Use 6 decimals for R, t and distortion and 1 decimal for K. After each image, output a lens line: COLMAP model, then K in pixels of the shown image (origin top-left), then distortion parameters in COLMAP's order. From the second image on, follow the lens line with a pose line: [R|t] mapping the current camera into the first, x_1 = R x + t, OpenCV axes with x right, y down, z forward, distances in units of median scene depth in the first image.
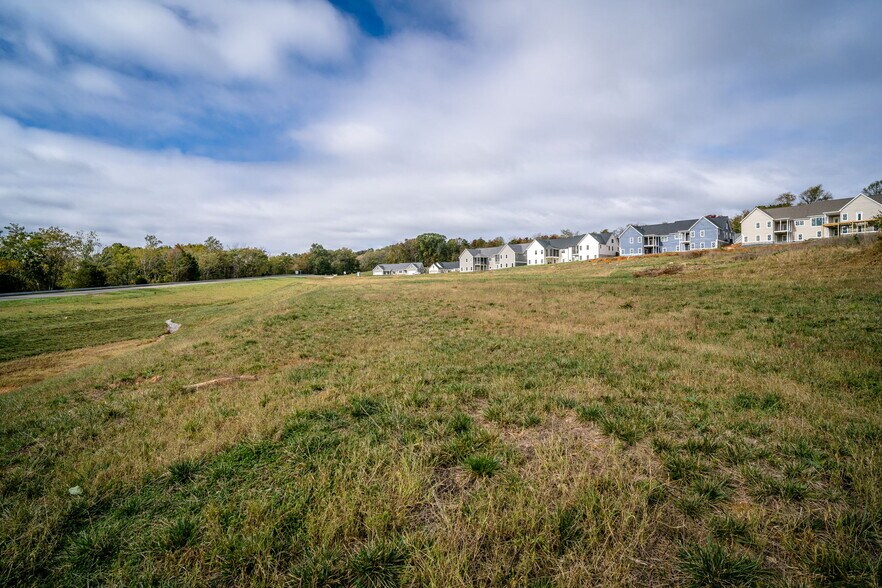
lens RADIAL K [[470.0, 0, 441.2], [0, 470.0, 280.9], [0, 0, 1]] dist [-0.047910, 0.030064]
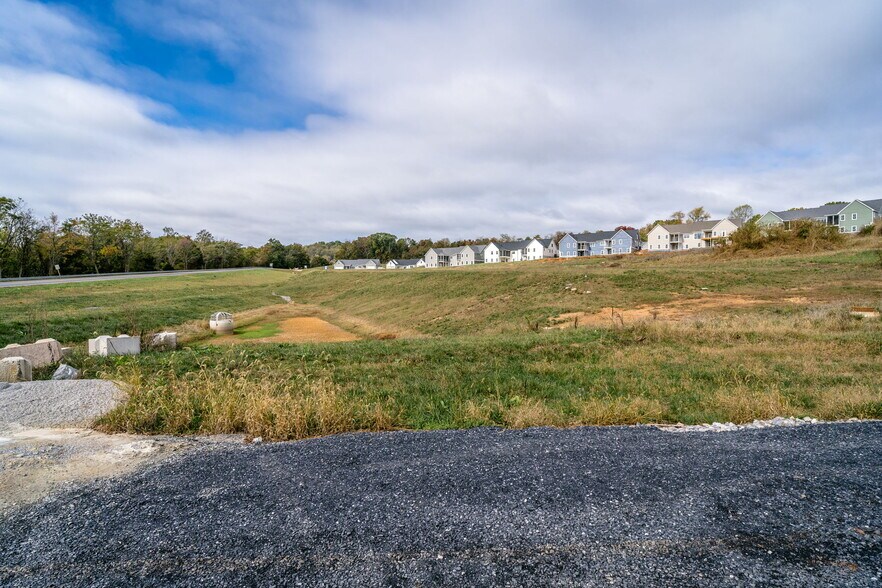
lens RADIAL K [[460.7, 0, 444.1], [0, 460.7, 289.4], [0, 0, 1]] dist [0.006452, 0.000891]
pose [[0.984391, 0.013965, 0.175439, -0.139582], [-0.017676, 0.999652, 0.019602, 0.015146], [-0.175104, -0.022397, 0.984295, -0.184673]]
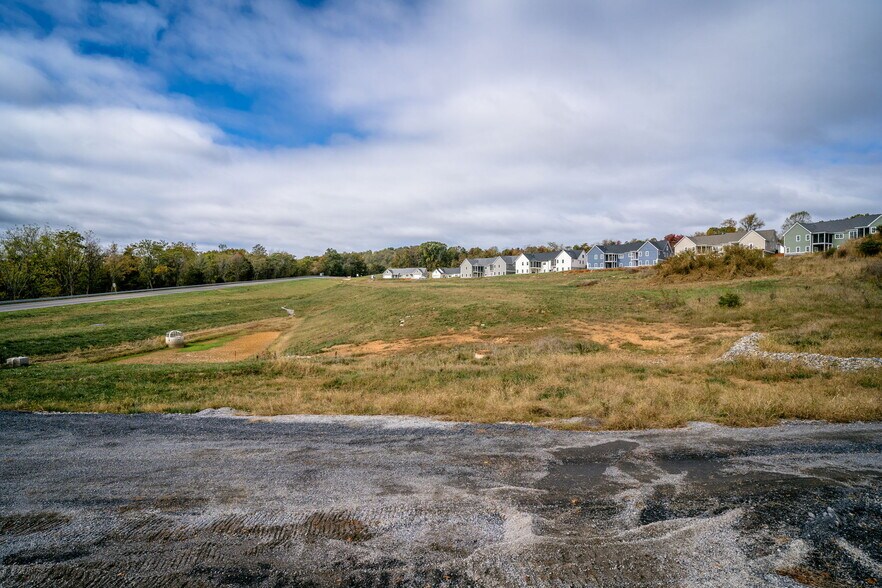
lens RADIAL K [[470.0, 0, 441.2], [0, 470.0, 280.9], [0, 0, 1]] dist [-0.047910, 0.030064]
pose [[0.999667, 0.022702, 0.012238, -0.029778], [-0.022634, 0.999728, -0.005647, -0.003285], [-0.012363, 0.005369, 0.999909, -0.252616]]
